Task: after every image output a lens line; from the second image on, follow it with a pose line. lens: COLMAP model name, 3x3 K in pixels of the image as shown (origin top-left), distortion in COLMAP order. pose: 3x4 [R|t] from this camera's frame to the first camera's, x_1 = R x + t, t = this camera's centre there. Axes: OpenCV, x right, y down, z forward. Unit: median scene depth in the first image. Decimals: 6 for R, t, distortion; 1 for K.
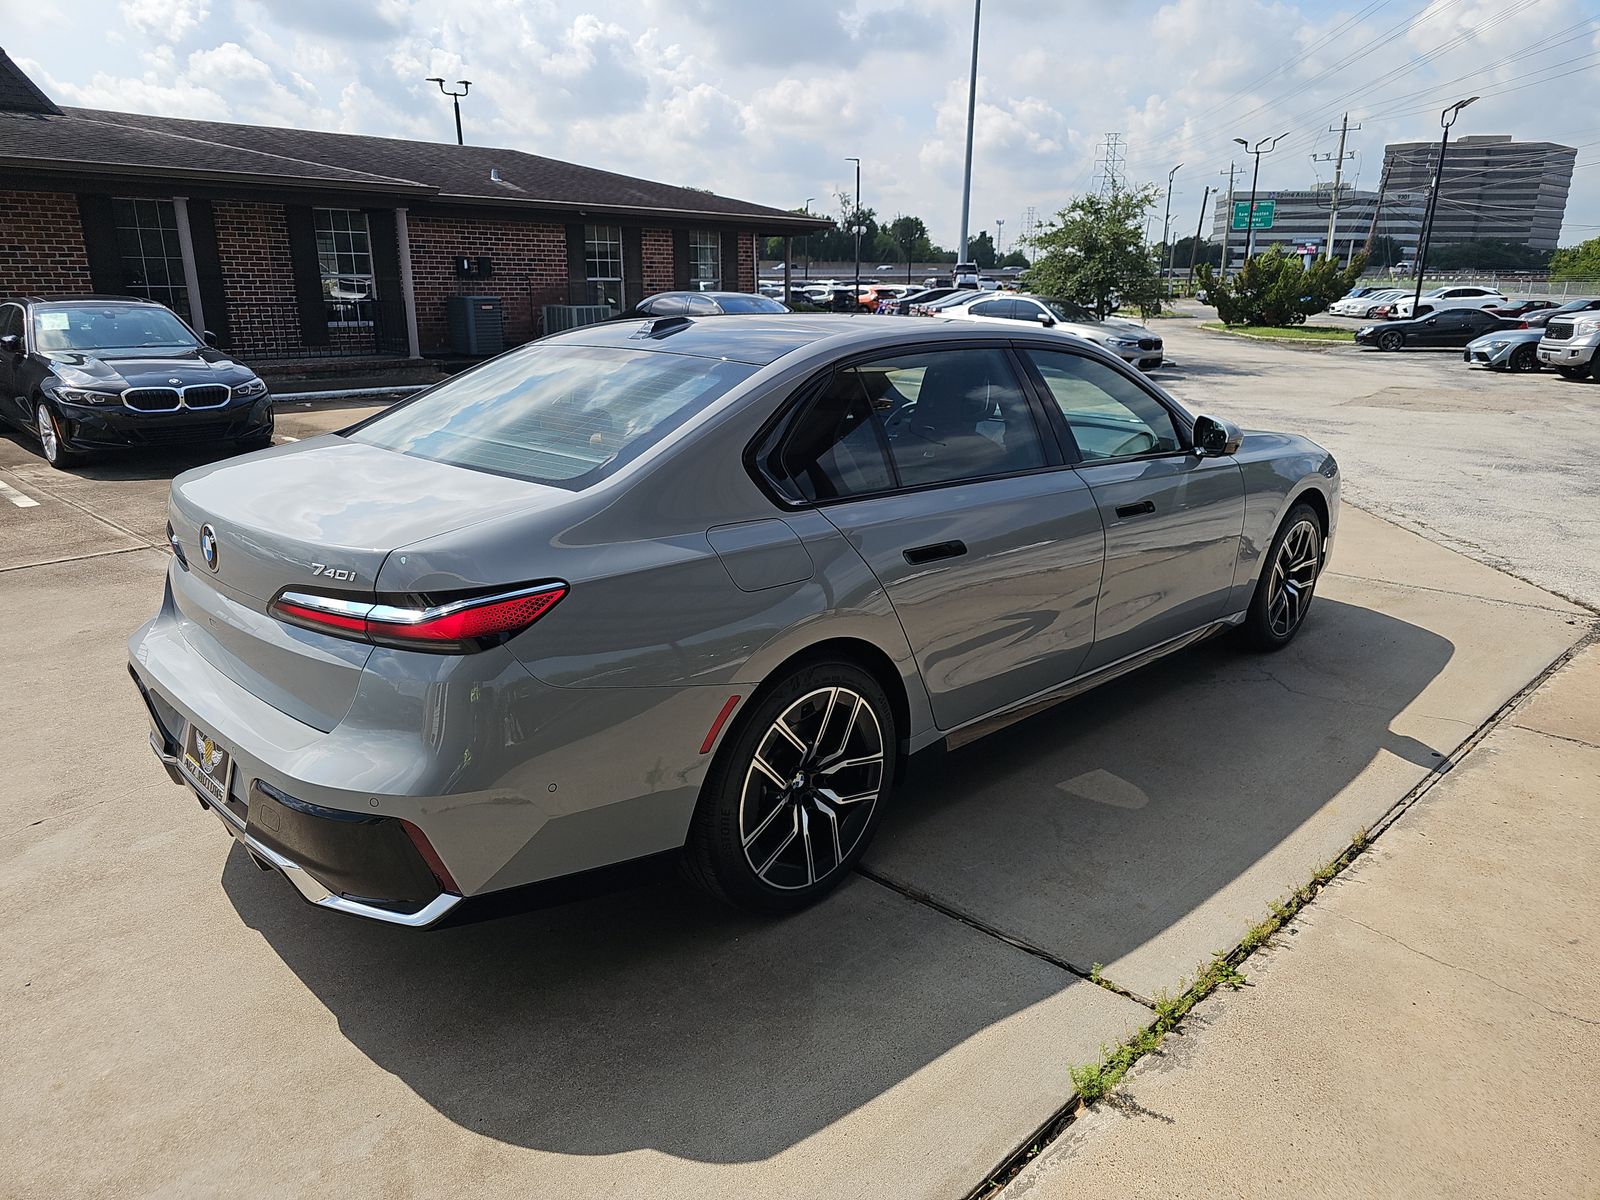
lens RADIAL K [[1058.7, 0, 790.2], [0, 1058.7, 610.1], [0, 0, 1]] dist [0.040956, -0.026314]
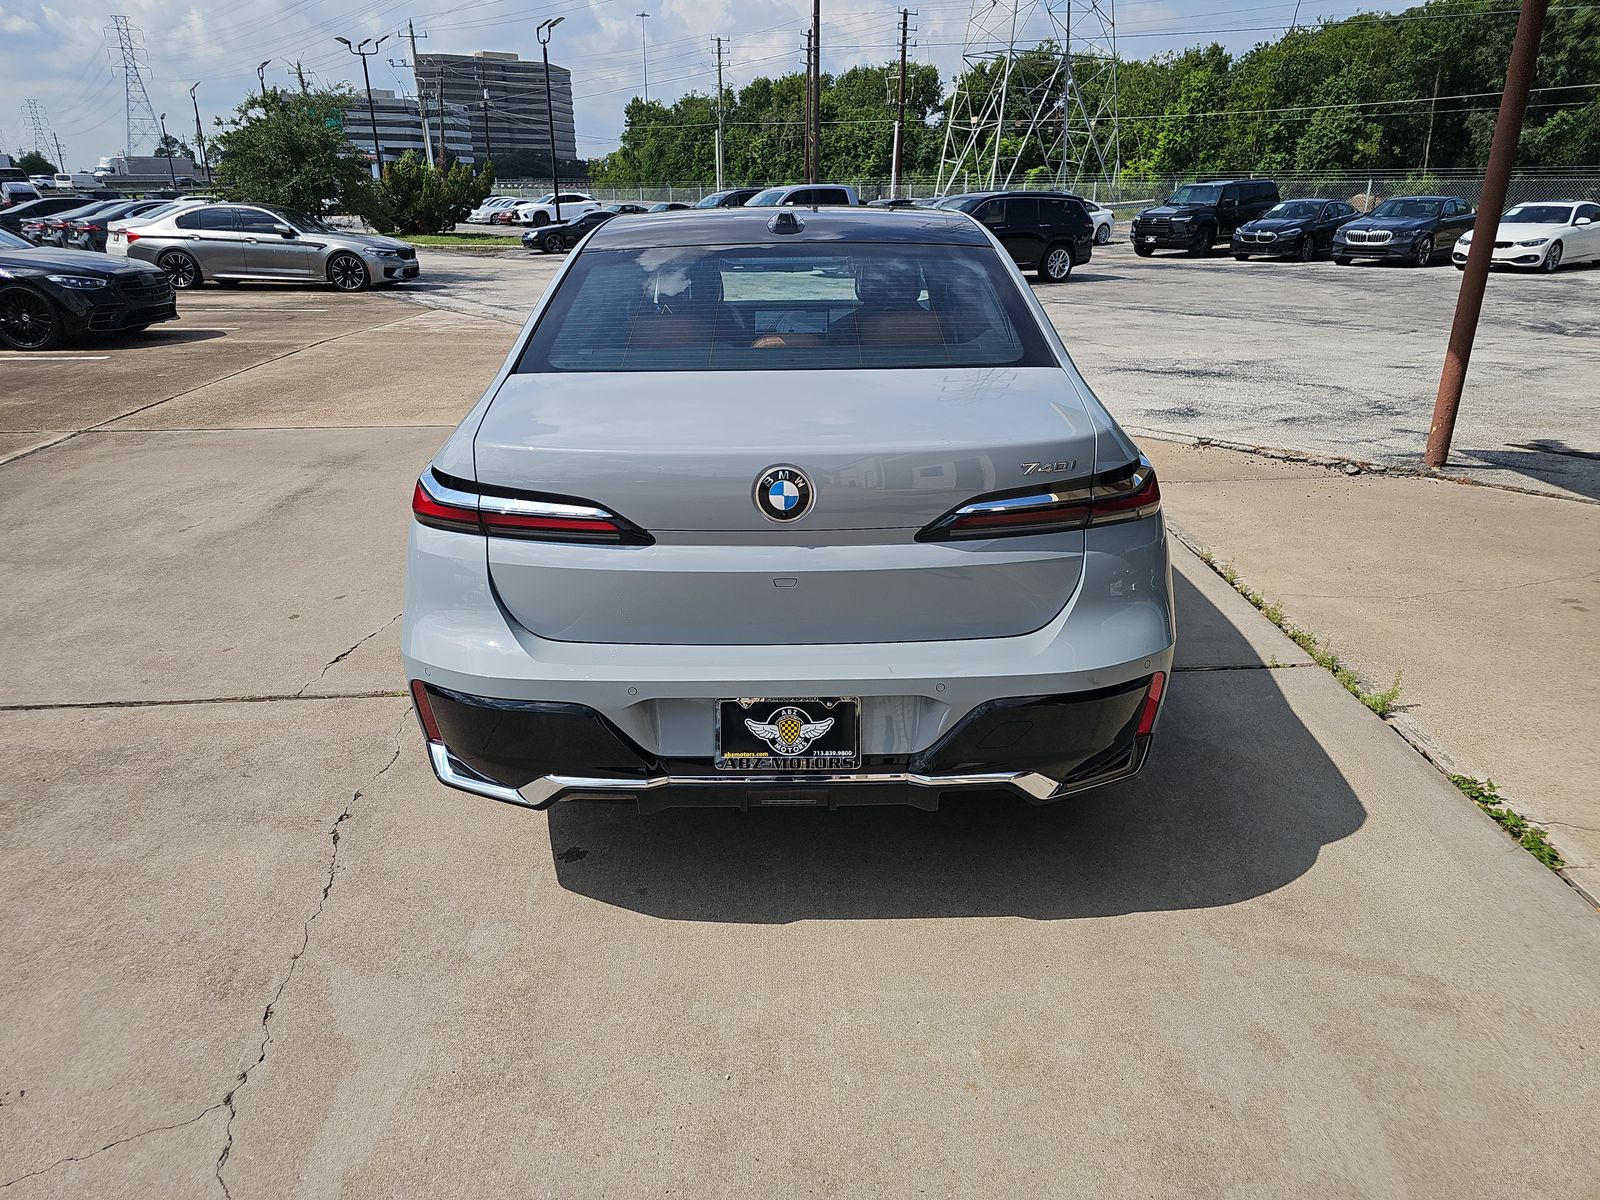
lens RADIAL K [[1085.3, 0, 775.1], [0, 1085.3, 596.0], [0, 0, 1]] dist [0.048338, -0.035192]
pose [[0.712883, -0.258070, 0.652072, -0.148359], [0.221781, 0.965069, 0.139481, -0.012511], [-0.665290, 0.045183, 0.745216, 0.046670]]
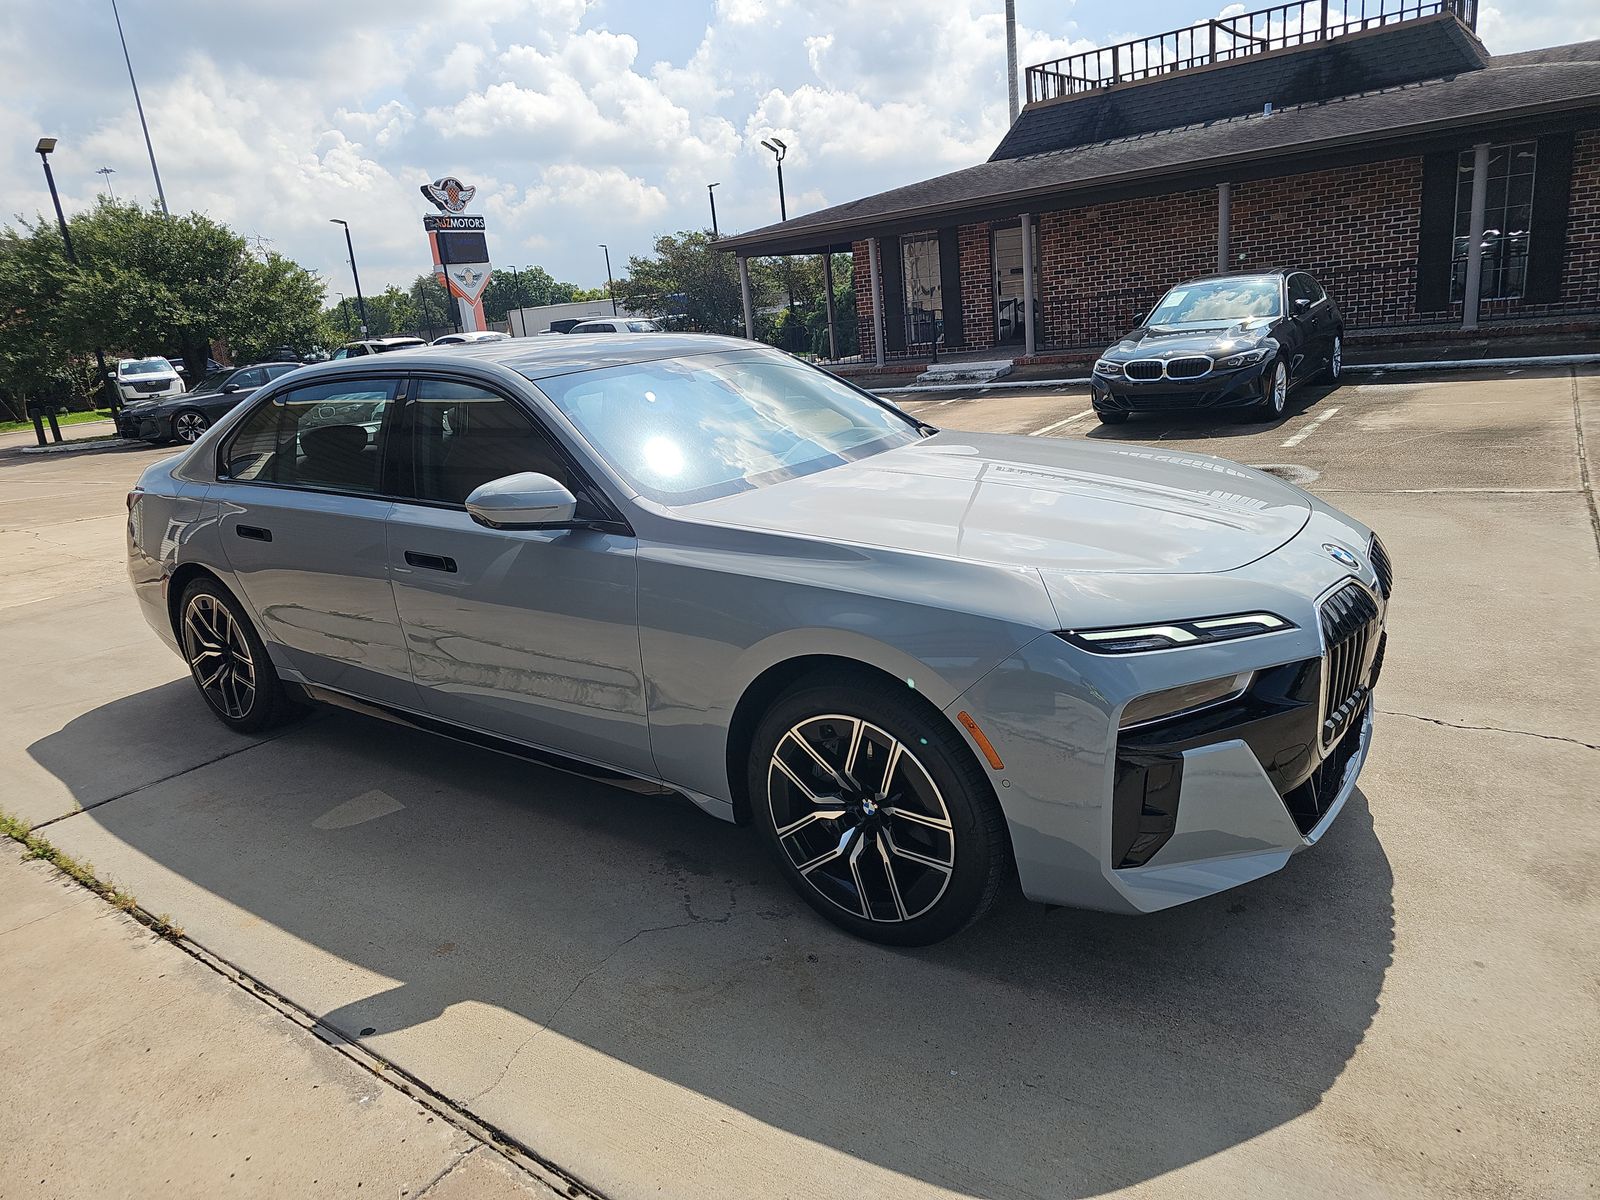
lens RADIAL K [[1058.7, 0, 790.2], [0, 1058.7, 610.1], [0, 0, 1]] dist [0.040956, -0.026314]
pose [[0.143661, 0.248131, -0.958015, 0.240049], [-0.196584, 0.955920, 0.218109, -0.059534], [0.969905, 0.156996, 0.186107, 0.219293]]
